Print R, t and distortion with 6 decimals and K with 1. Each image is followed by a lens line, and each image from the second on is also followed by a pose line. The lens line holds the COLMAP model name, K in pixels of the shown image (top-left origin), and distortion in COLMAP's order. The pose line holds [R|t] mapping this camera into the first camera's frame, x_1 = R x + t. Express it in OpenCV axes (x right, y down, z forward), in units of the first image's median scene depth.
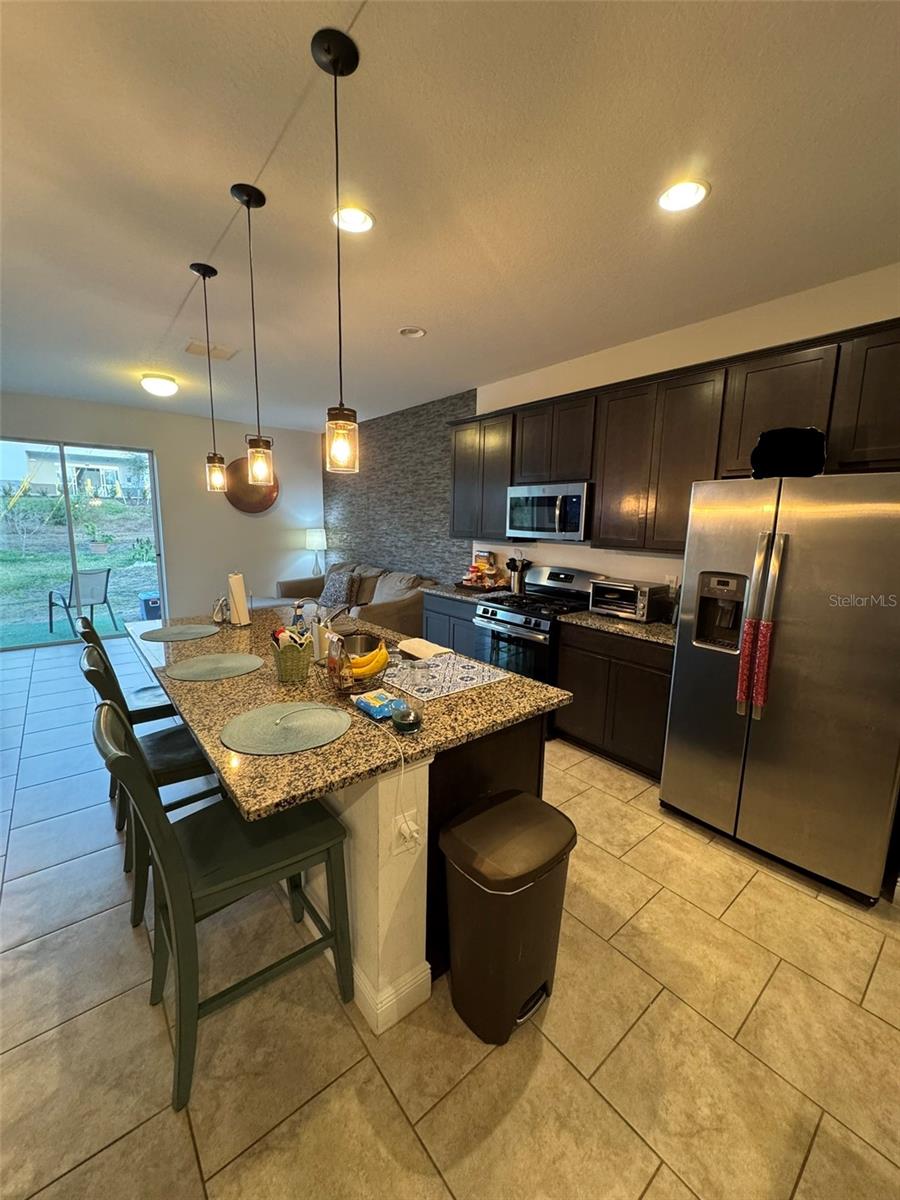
lens RADIAL K [[479.5, 0, 459.2], [0, 479.5, 598.3], [0, 0, 1]] dist [-0.000487, 0.000145]
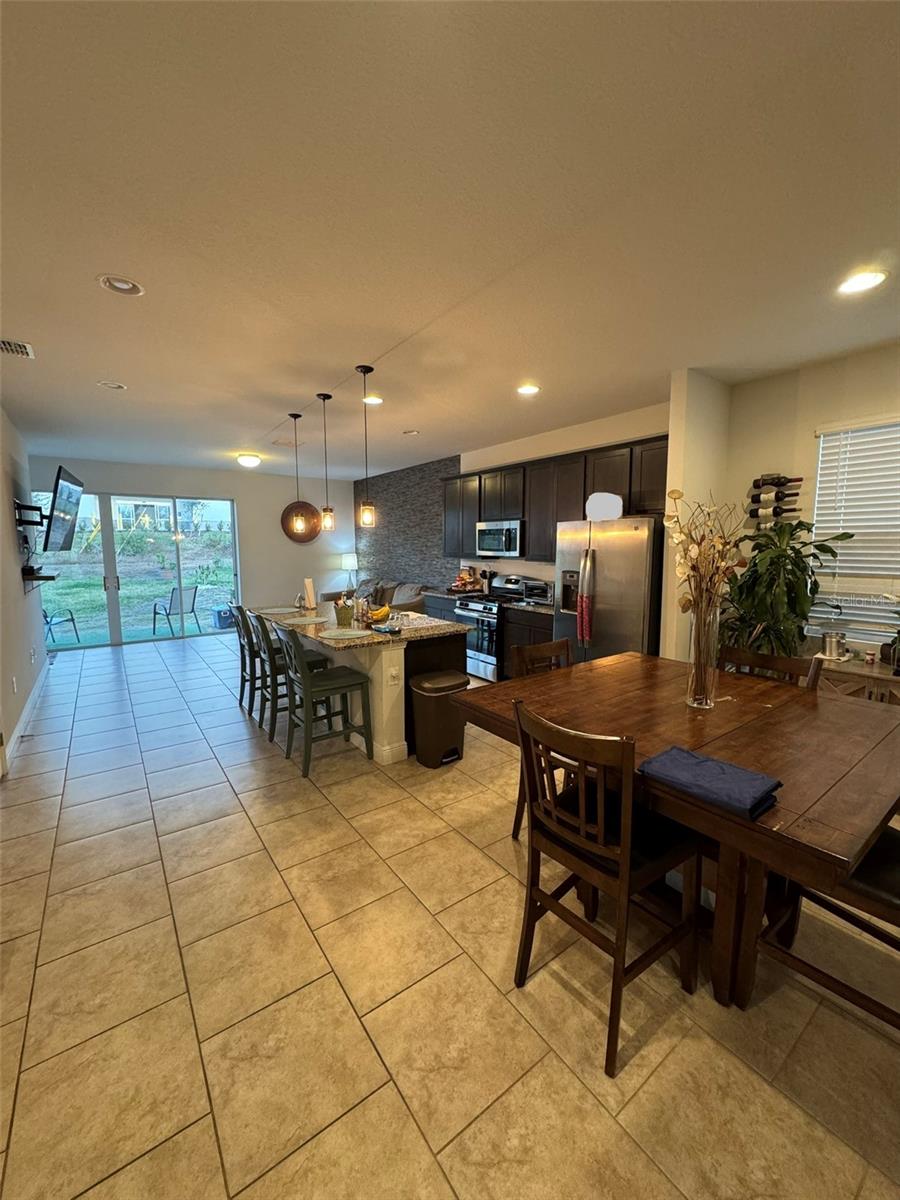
lens RADIAL K [[477.7, 0, 453.3], [0, 477.7, 600.8], [0, 0, 1]] dist [0.000312, 0.000073]
pose [[0.997668, -0.011981, -0.067195, 0.121705], [0.008988, 0.998961, -0.044669, 0.078268], [0.067660, 0.043961, 0.996739, -0.480080]]
